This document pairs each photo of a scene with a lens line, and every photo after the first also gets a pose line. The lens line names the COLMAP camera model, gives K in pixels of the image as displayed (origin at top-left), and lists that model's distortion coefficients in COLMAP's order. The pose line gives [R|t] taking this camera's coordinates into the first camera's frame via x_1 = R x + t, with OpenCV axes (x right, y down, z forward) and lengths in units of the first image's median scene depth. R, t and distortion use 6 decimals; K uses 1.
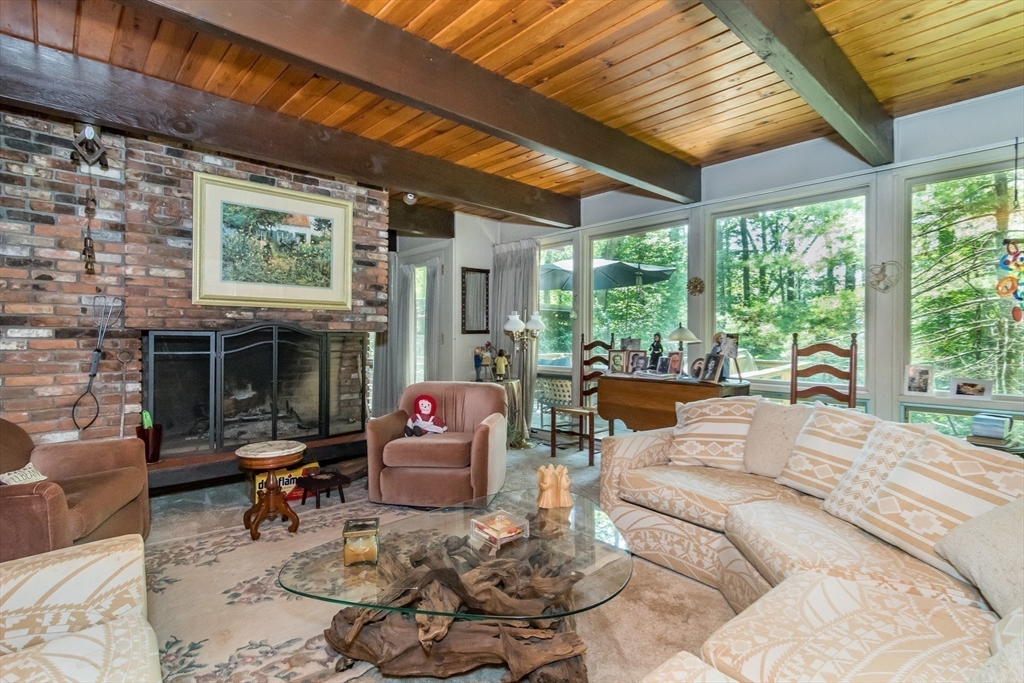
lens RADIAL K [[501.3, 0, 513.1], [0, 501.3, 333.9], [0, 0, 1]] dist [0.001239, 0.000262]
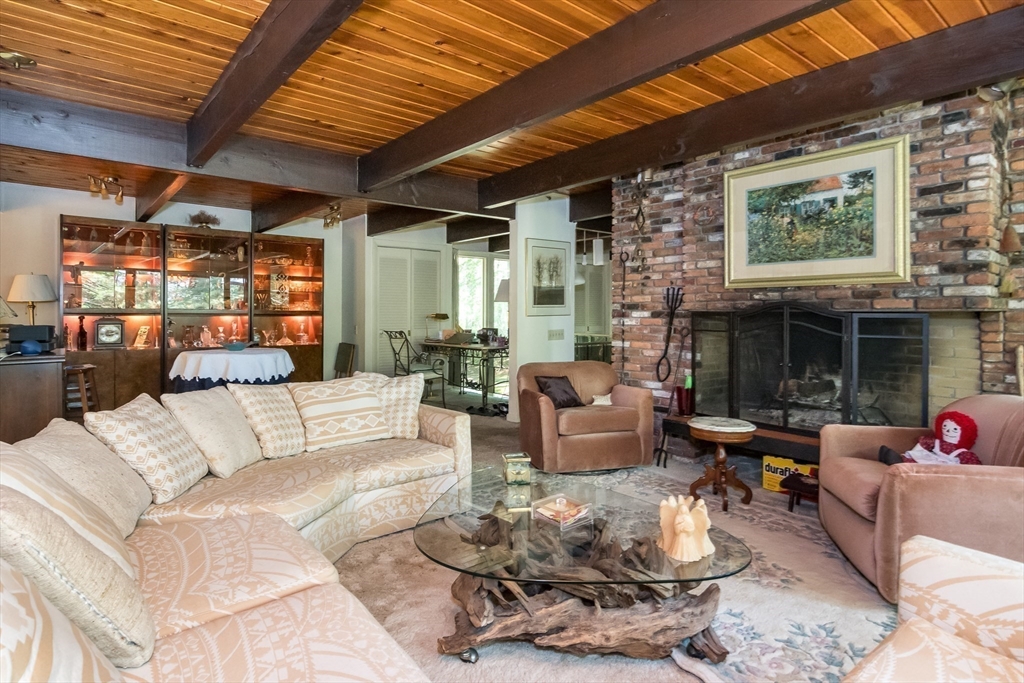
lens RADIAL K [[512.3, 0, 466.5], [0, 512.3, 308.5], [0, 0, 1]] dist [0.000997, 0.000500]
pose [[-0.074843, -0.013333, -0.997106, 0.523708], [0.001499, 0.999908, -0.013483, 0.000887], [0.997194, -0.002504, -0.074816, 0.460637]]
